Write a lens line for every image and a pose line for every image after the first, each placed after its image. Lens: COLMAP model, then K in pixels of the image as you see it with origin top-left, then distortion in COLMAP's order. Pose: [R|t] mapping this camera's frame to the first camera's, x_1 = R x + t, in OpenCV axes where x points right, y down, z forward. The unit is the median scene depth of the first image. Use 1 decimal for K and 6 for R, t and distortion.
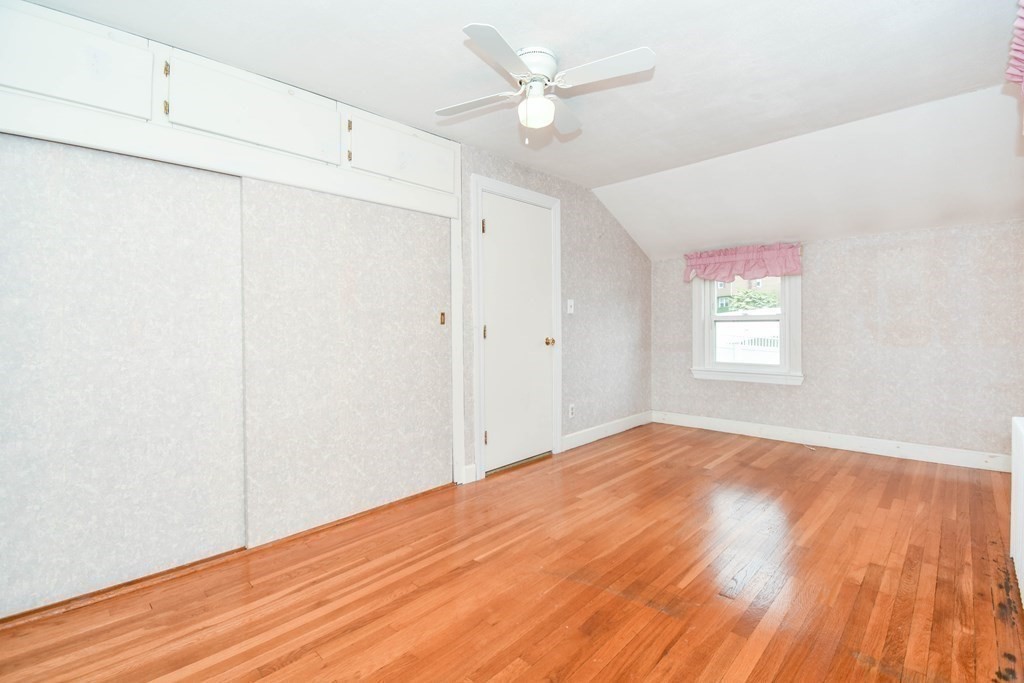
lens RADIAL K [[449.8, 0, 505.8], [0, 449.8, 335.1], [0, 0, 1]] dist [0.014768, -0.020511]
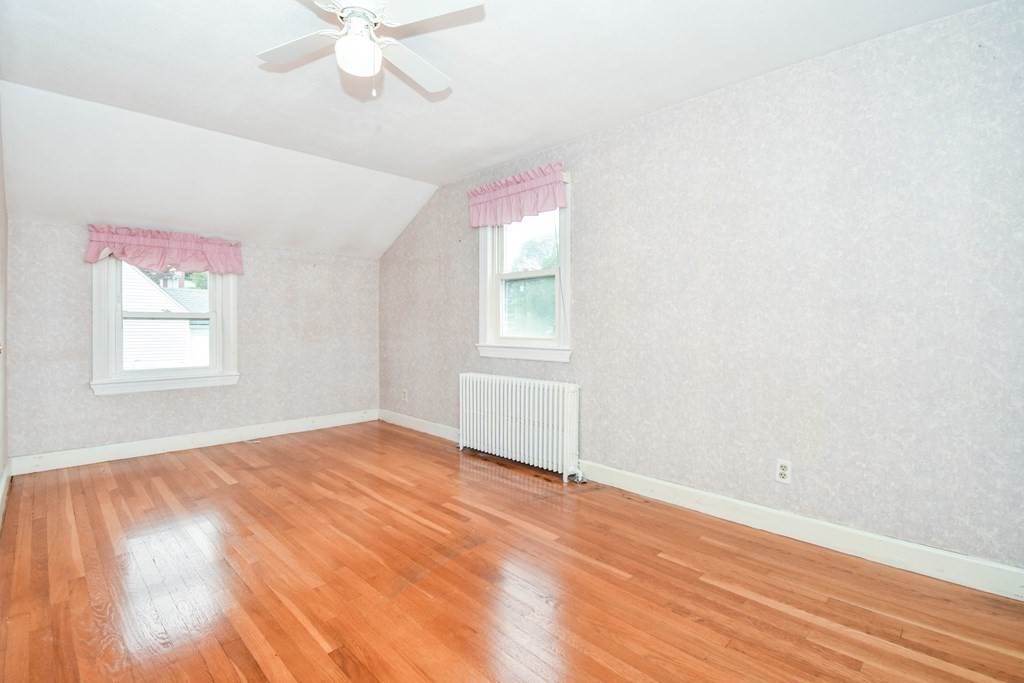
lens RADIAL K [[484.5, 0, 512.0], [0, 484.5, 341.5], [0, 0, 1]] dist [0.015306, -0.026781]
pose [[0.001285, -0.019832, 0.999802, -0.470693], [0.020145, 0.999601, 0.019802, 0.007984], [-0.999796, 0.020116, 0.001684, 0.416980]]
